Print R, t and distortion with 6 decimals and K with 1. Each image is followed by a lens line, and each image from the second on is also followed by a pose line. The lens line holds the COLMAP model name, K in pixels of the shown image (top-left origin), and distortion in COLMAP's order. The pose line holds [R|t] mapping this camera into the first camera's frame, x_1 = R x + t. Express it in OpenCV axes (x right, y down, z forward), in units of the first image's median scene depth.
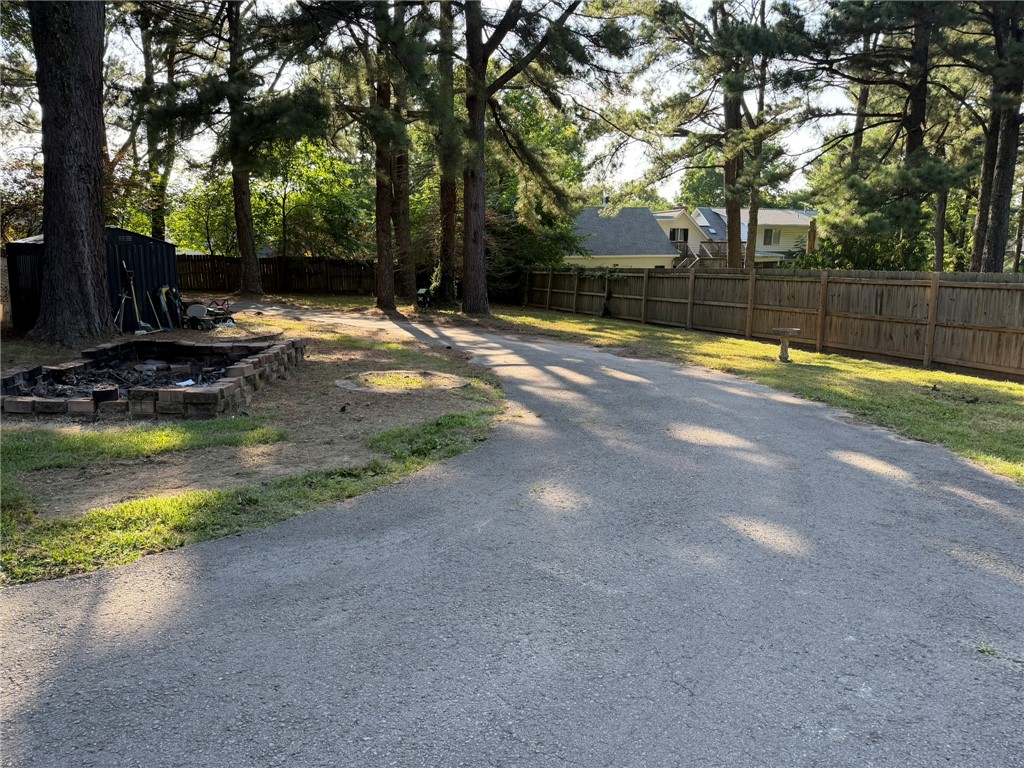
lens RADIAL K [[721.0, 0, 512.0], [0, 721.0, 384.6], [0, 0, 1]] dist [0.000164, 0.000434]
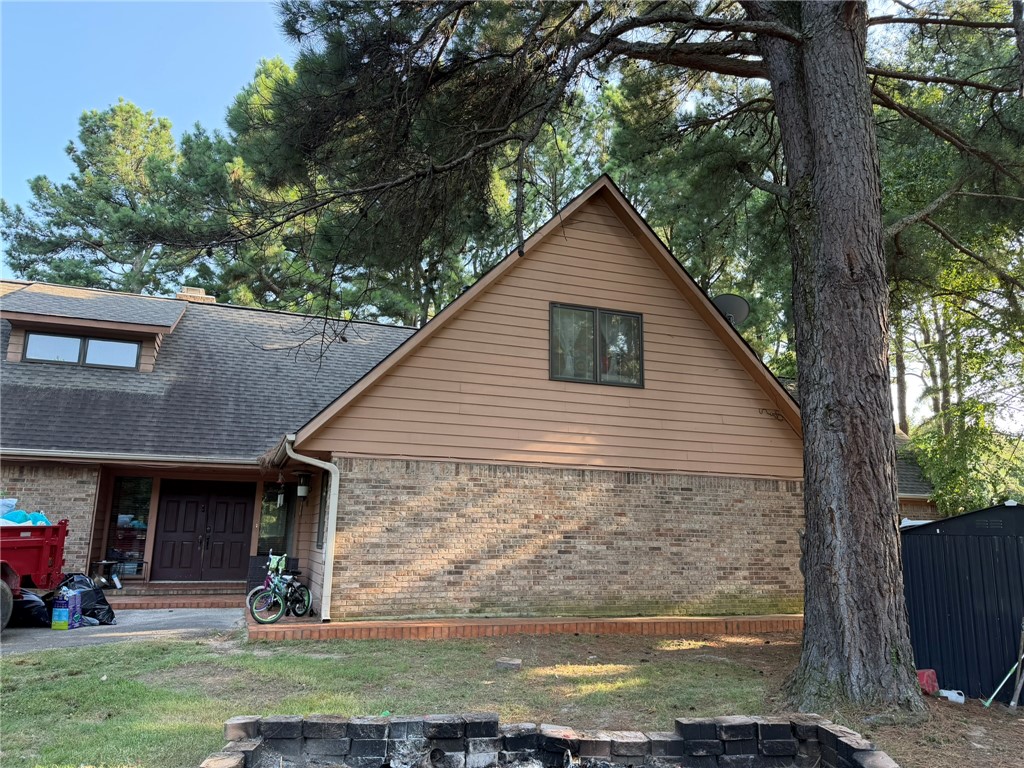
lens RADIAL K [[721.0, 0, 512.5], [0, 721.0, 388.2], [0, 0, 1]] dist [0.000164, 0.000434]
pose [[0.085914, -0.201166, -0.975782, -0.016166], [-0.181204, 0.959913, -0.213849, -0.134300], [0.979686, 0.195189, 0.046018, 0.691678]]
